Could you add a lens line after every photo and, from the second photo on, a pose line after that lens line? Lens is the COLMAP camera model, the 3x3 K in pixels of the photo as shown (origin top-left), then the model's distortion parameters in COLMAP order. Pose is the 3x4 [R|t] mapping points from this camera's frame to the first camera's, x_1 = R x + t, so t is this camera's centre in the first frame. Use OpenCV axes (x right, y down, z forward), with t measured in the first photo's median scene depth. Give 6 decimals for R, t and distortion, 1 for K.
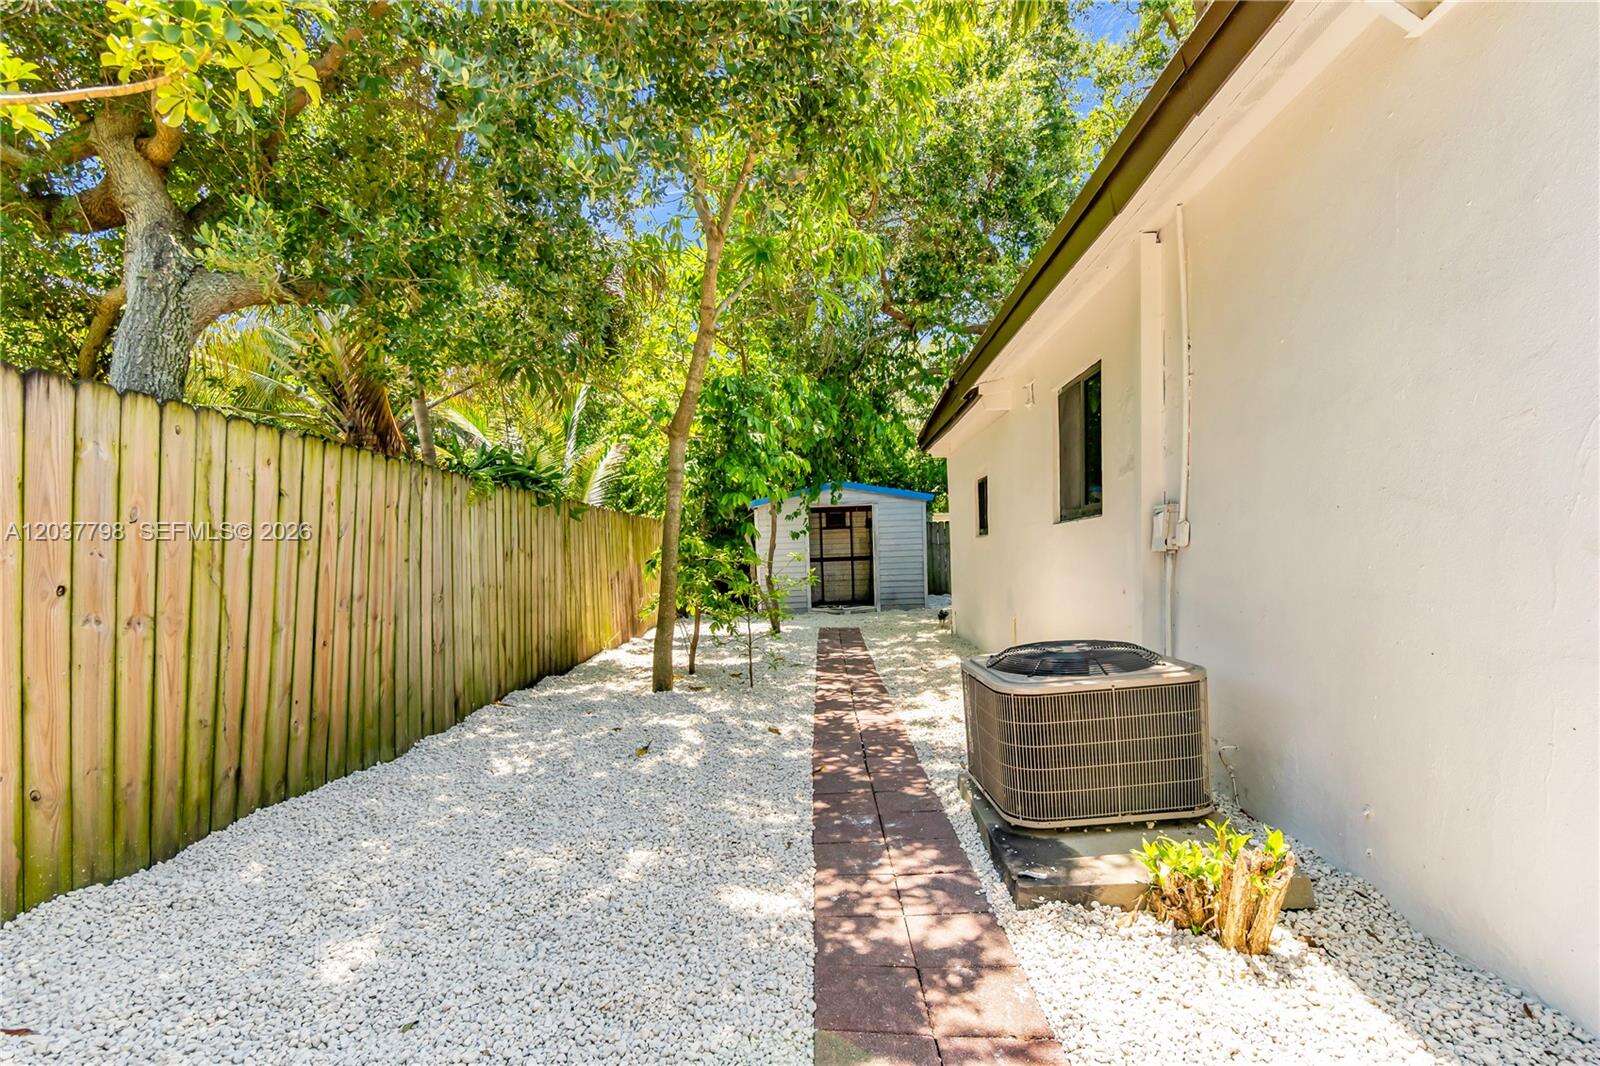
lens RADIAL K [[706.3, 0, 800.0], [0, 706.3, 533.0], [0, 0, 1]] dist [-0.065426, 0.024792]
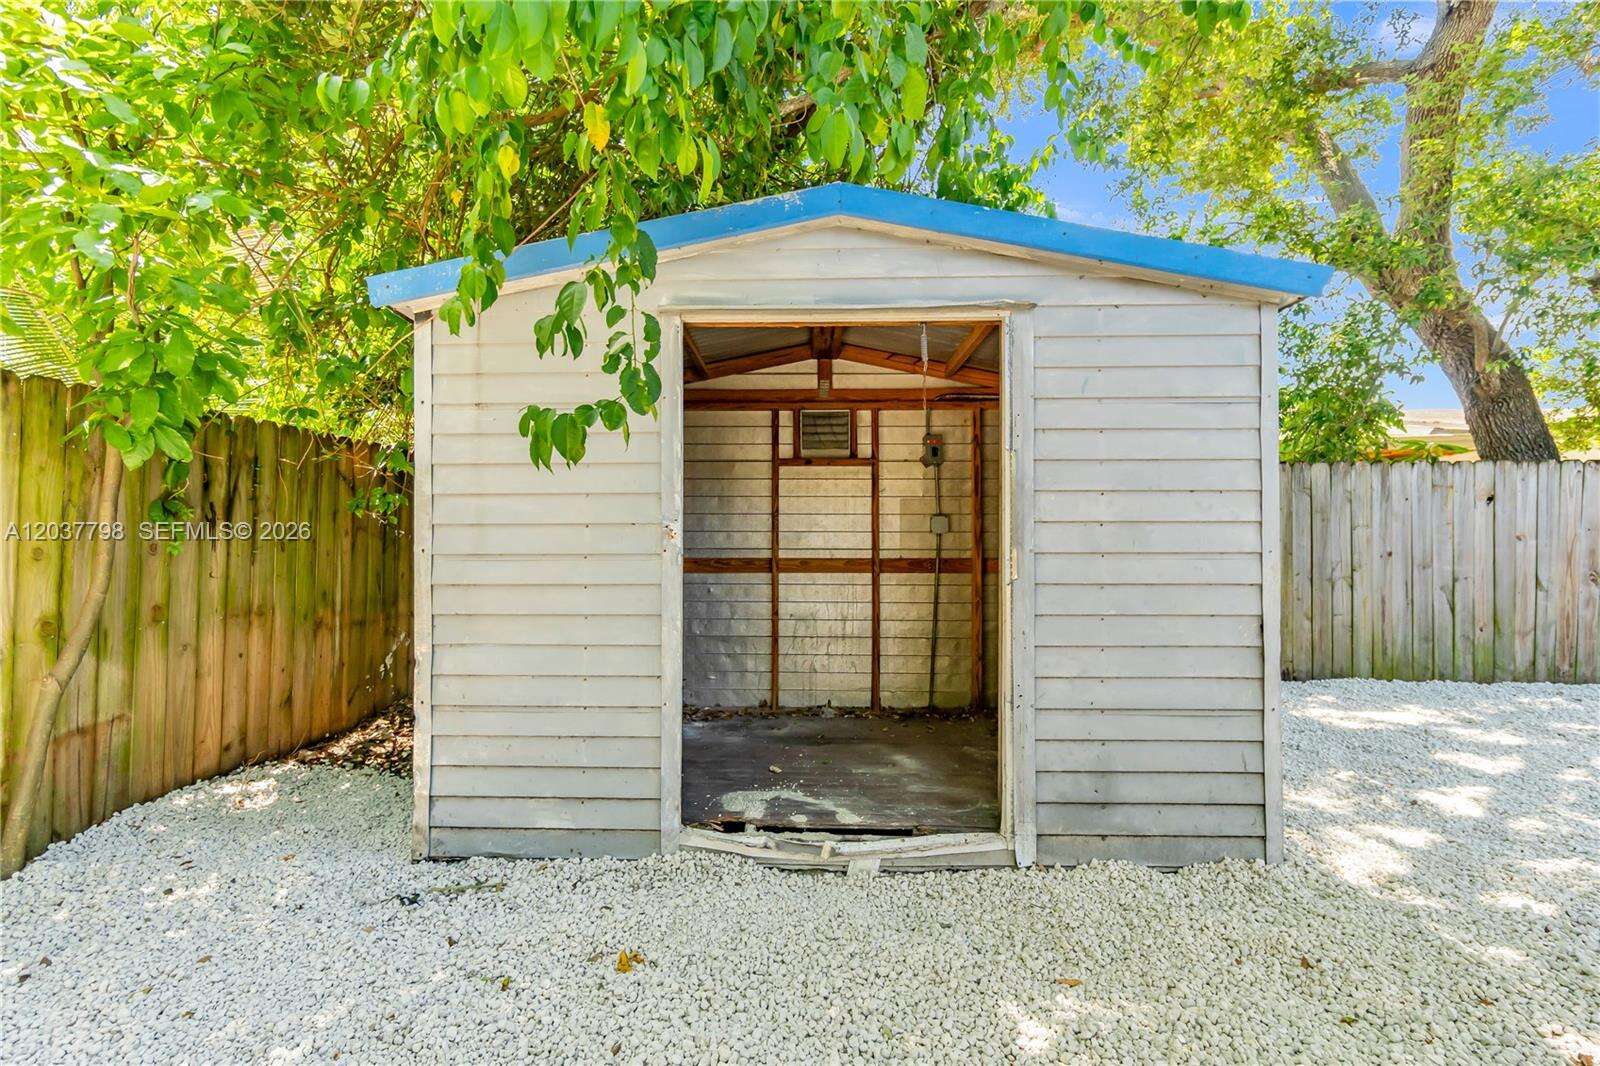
lens RADIAL K [[706.3, 0, 800.0], [0, 706.3, 533.0], [0, 0, 1]] dist [-0.065426, 0.024792]
pose [[0.999353, 0.034826, 0.009007, 0.038767], [-0.035099, 0.998867, 0.032140, 0.014050], [-0.007878, -0.032436, 0.999443, 0.698092]]
